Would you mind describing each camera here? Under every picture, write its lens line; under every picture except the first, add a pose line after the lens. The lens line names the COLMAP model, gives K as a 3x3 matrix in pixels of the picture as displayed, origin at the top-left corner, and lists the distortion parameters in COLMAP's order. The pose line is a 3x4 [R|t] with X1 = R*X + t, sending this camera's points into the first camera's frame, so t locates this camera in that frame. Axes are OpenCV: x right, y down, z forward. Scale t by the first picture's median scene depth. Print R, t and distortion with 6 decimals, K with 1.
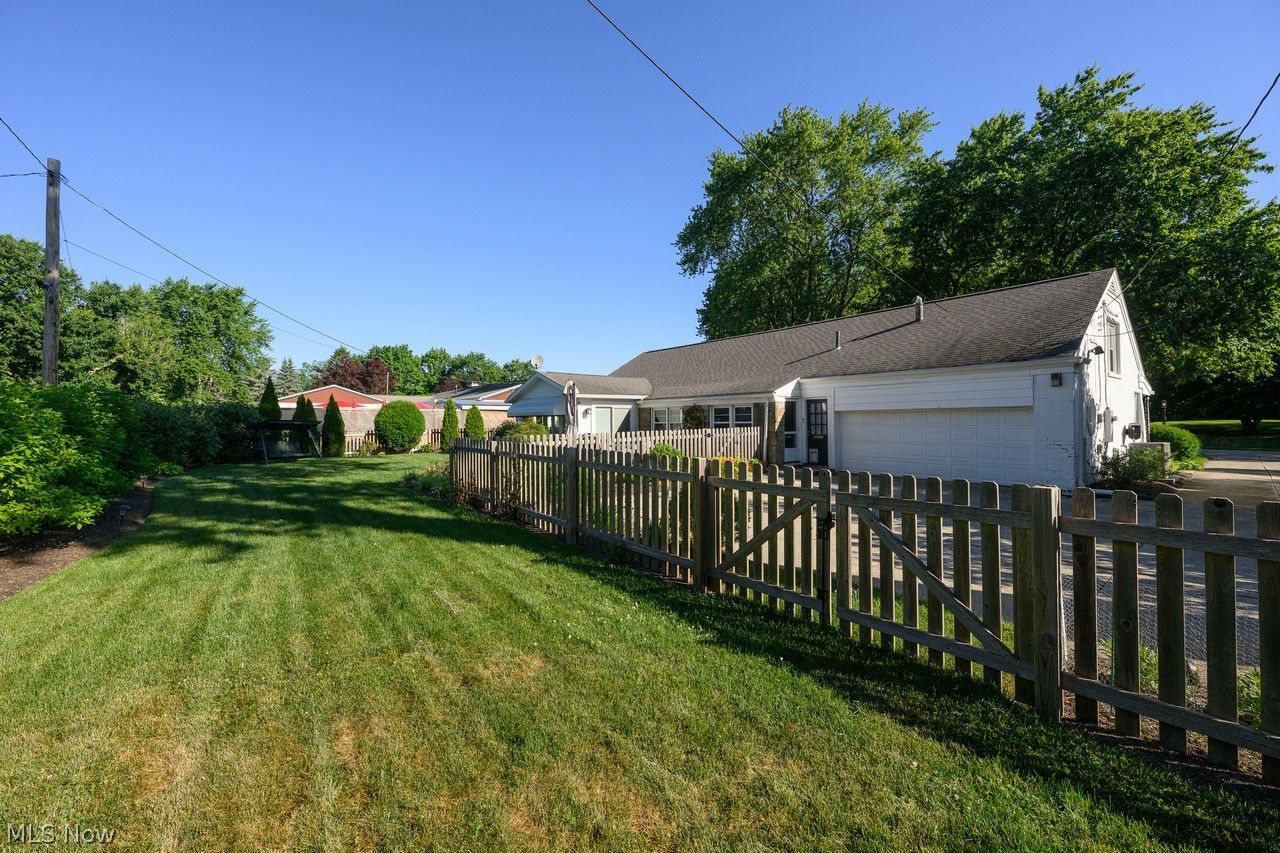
lens RADIAL K [[504.3, 0, 647.5], [0, 504.3, 426.2], [0, 0, 1]] dist [-0.004283, 0.000896]
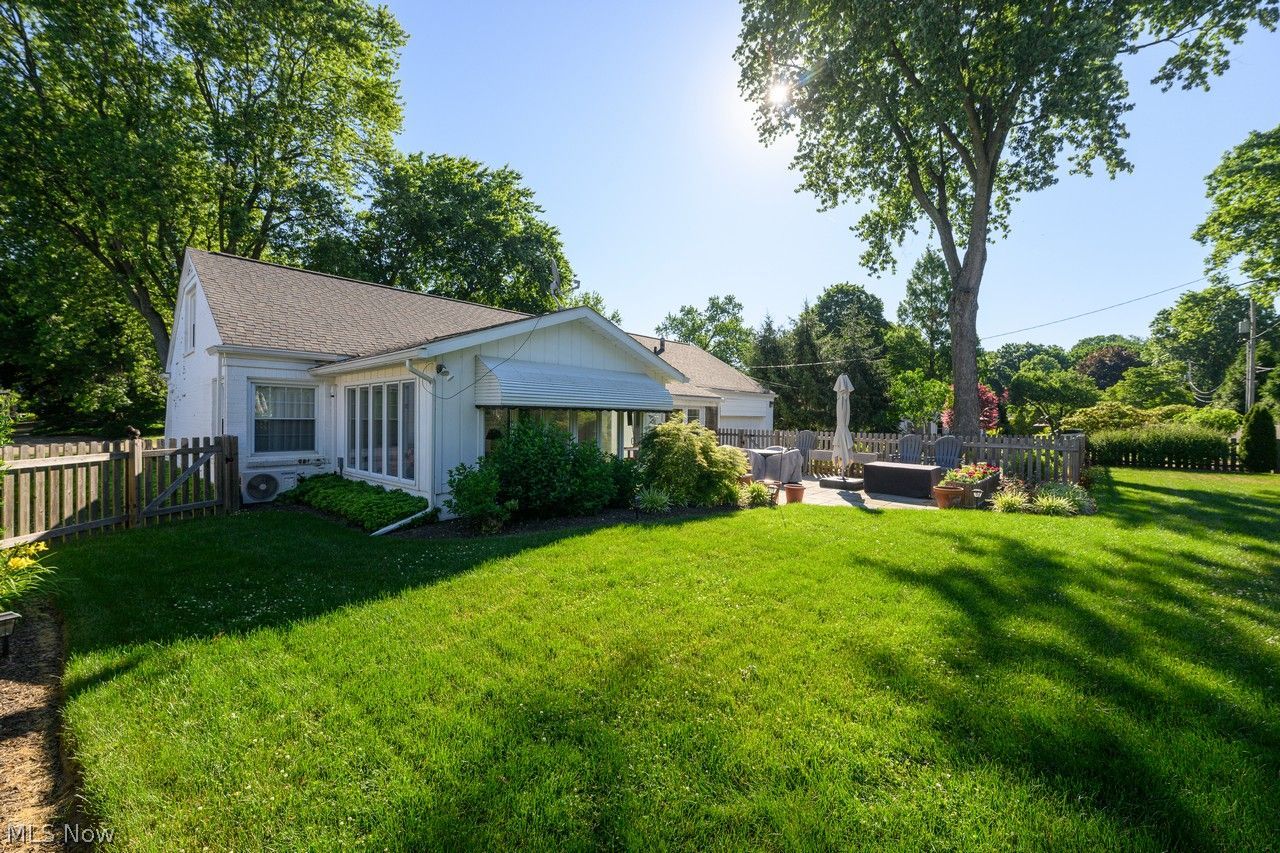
lens RADIAL K [[504.3, 0, 637.4], [0, 504.3, 421.0], [0, 0, 1]] dist [-0.004283, 0.000896]
pose [[-0.140999, 0.006629, 0.989988, -0.576576], [0.004853, 0.999970, -0.006004, -0.006180], [-0.989998, 0.003957, -0.141027, 0.899166]]
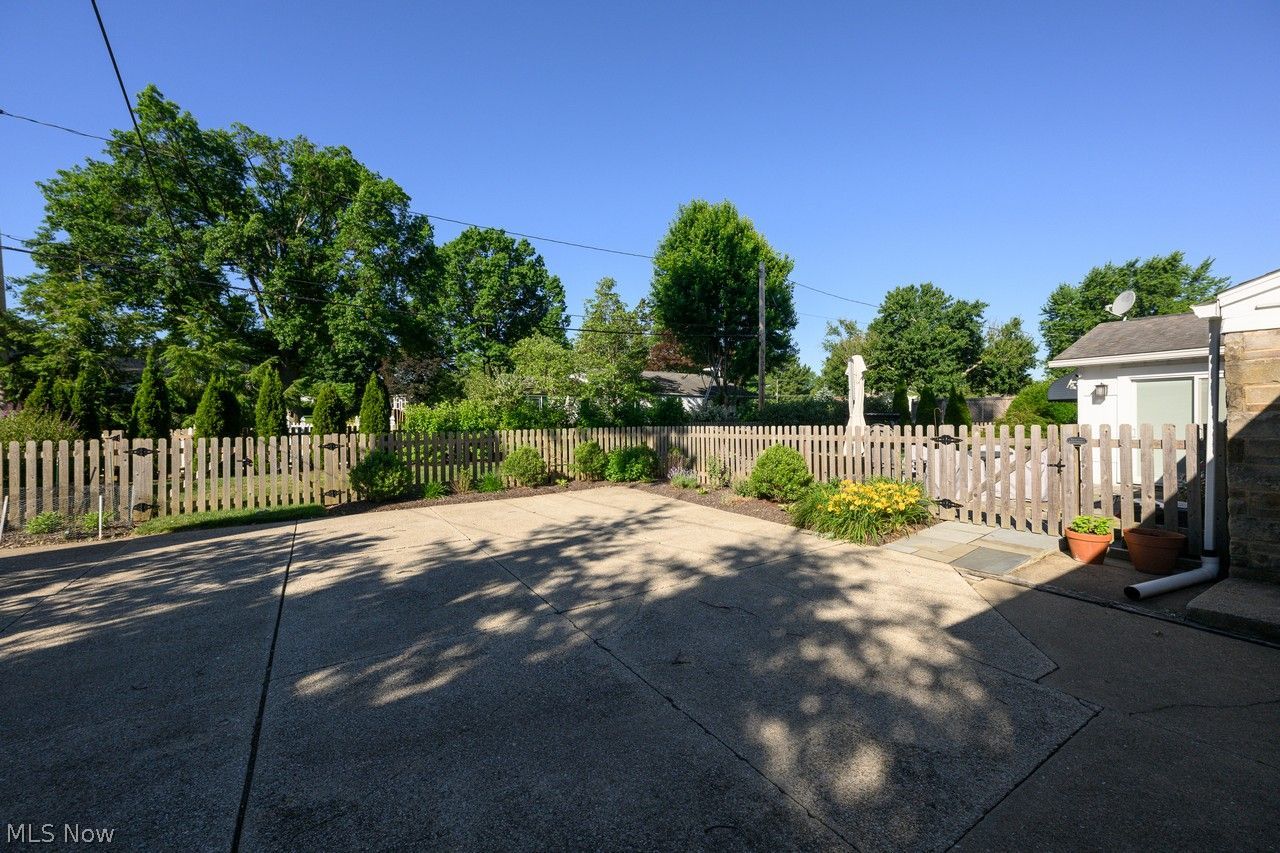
lens RADIAL K [[504.3, 0, 622.0], [0, 504.3, 417.4], [0, 0, 1]] dist [-0.004283, 0.000896]
pose [[-0.134463, 0.001340, -0.990918, 0.378324], [0.001335, 0.999998, 0.001171, -0.002284], [0.990918, -0.001166, -0.134464, 0.469094]]
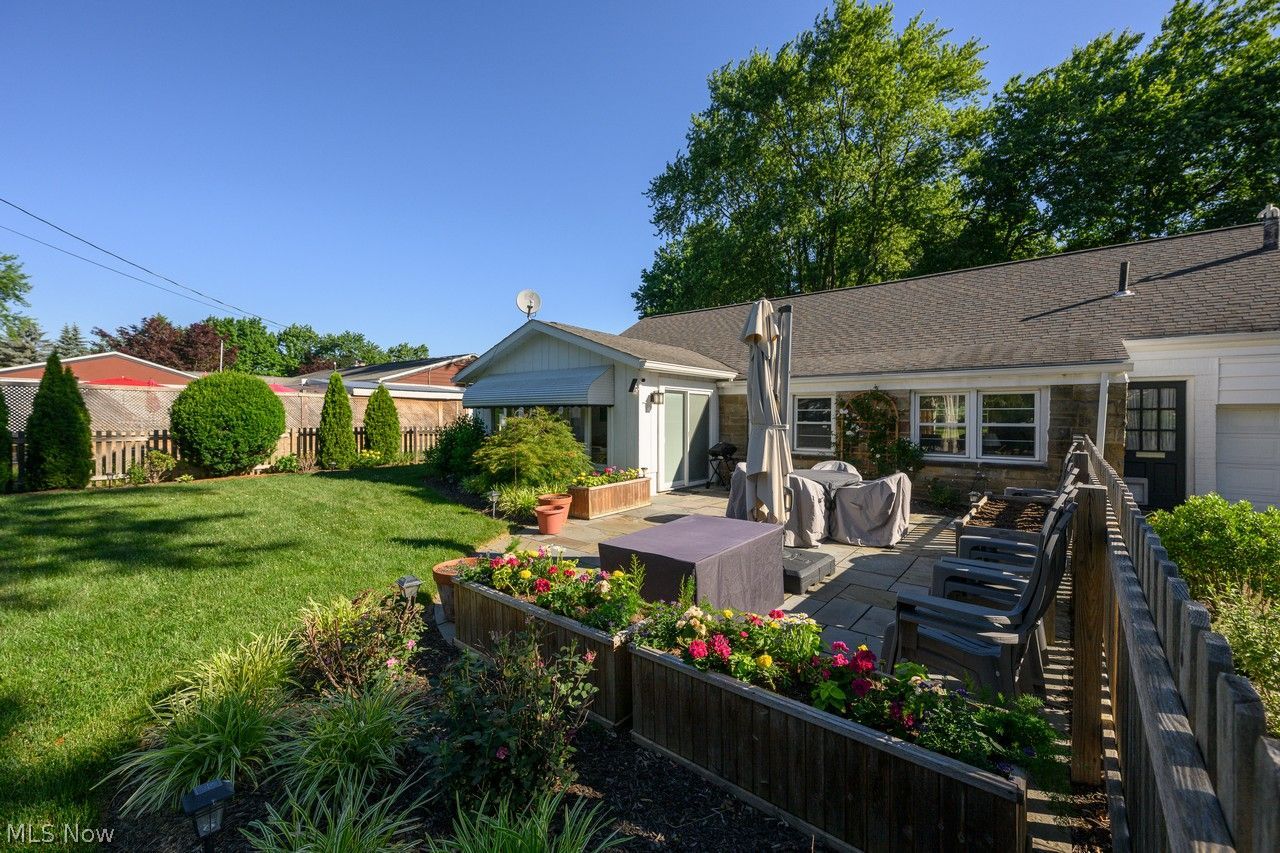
lens RADIAL K [[504.3, 0, 647.6], [0, 504.3, 432.8], [0, 0, 1]] dist [-0.004283, 0.000896]
pose [[0.977545, 0.008149, 0.210569, -0.187181], [-0.011676, 0.999811, 0.015516, -0.002175], [-0.210402, -0.017627, 0.977456, 0.418027]]
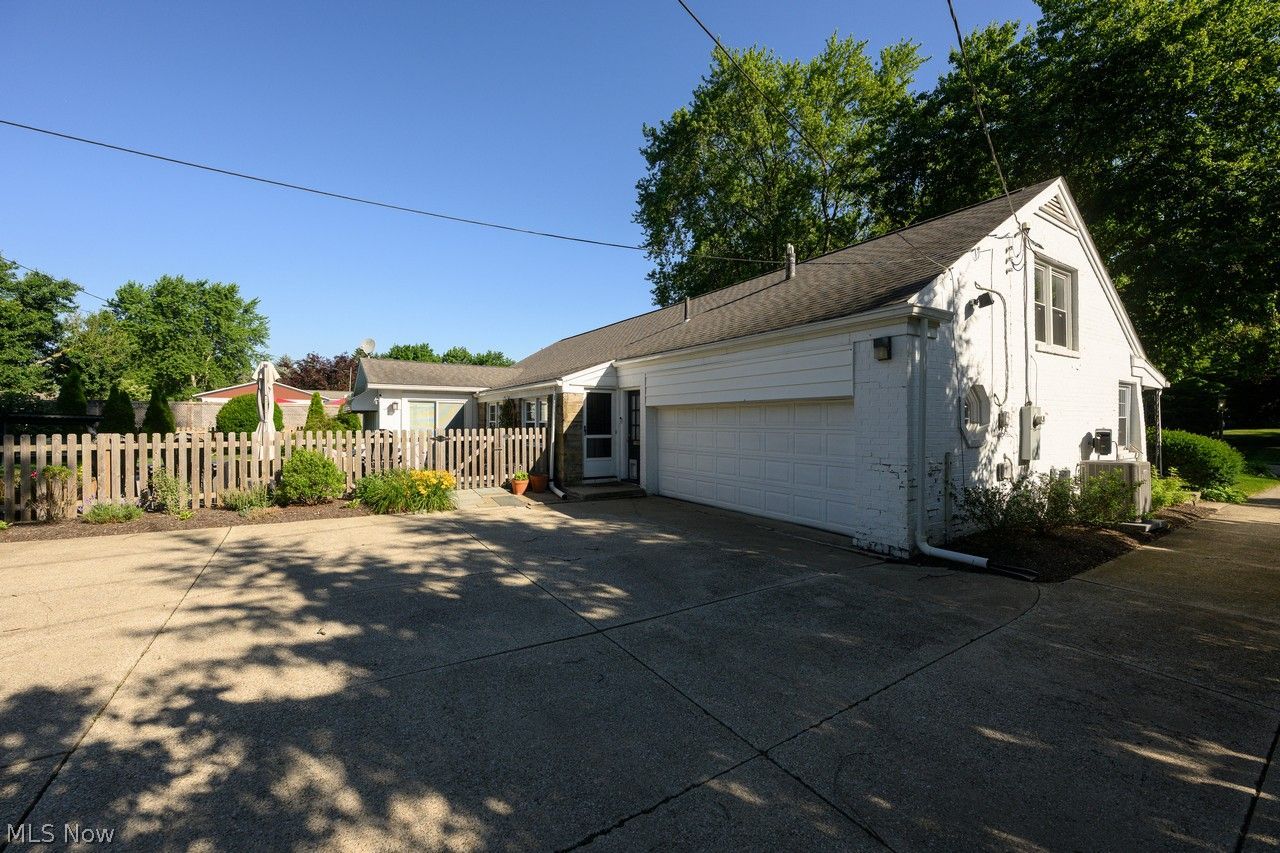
lens RADIAL K [[504.3, 0, 648.4], [0, 504.3, 427.1], [0, 0, 1]] dist [-0.004283, 0.000896]
pose [[0.994858, 0.011716, -0.100600, 0.294917], [-0.011819, 0.999930, -0.000426, -0.000678], [0.100588, 0.001613, 0.994927, 0.201061]]
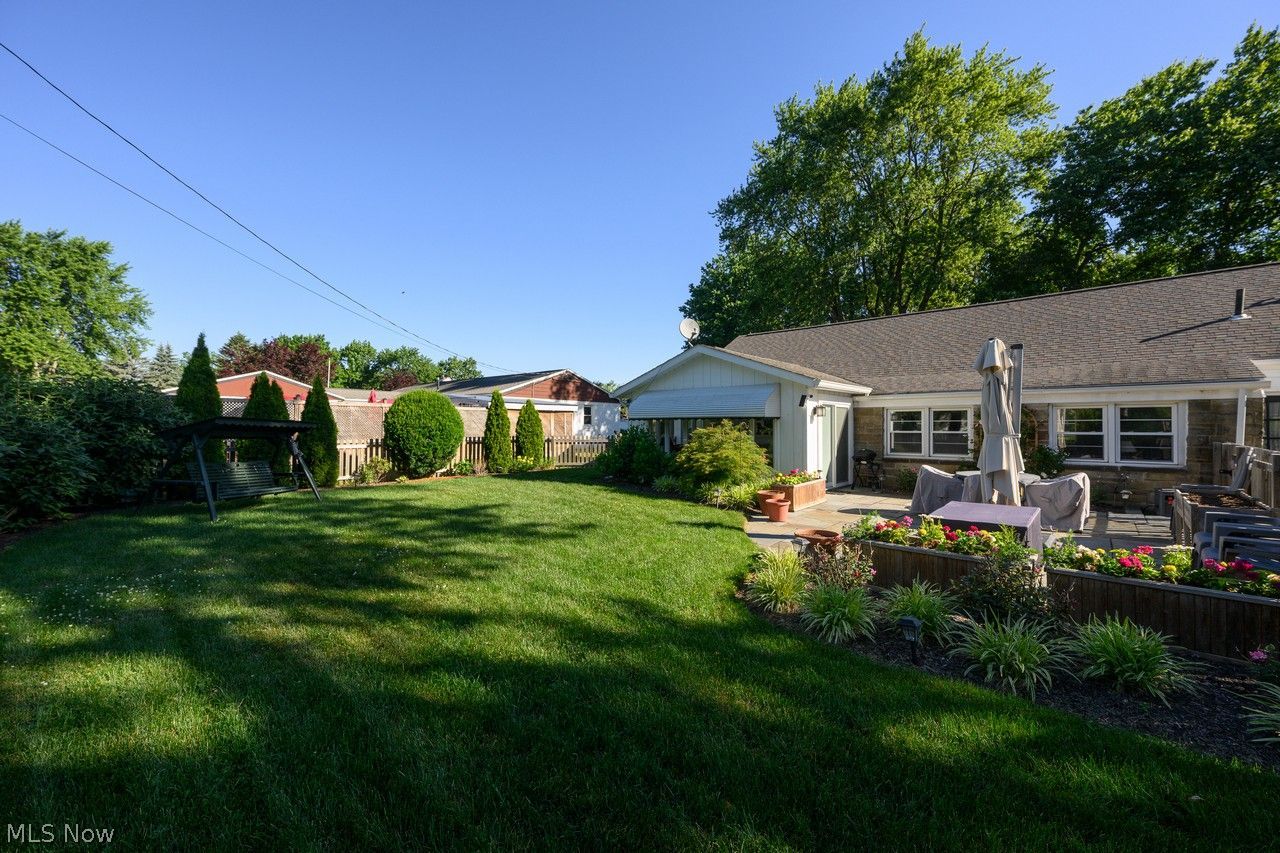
lens RADIAL K [[504.3, 0, 640.3], [0, 504.3, 424.9], [0, 0, 1]] dist [-0.004283, 0.000896]
pose [[0.988275, 0.013167, 0.152116, -0.332369], [-0.010498, 0.999777, -0.018332, -0.000670], [-0.152324, 0.016520, 0.988193, 0.370568]]
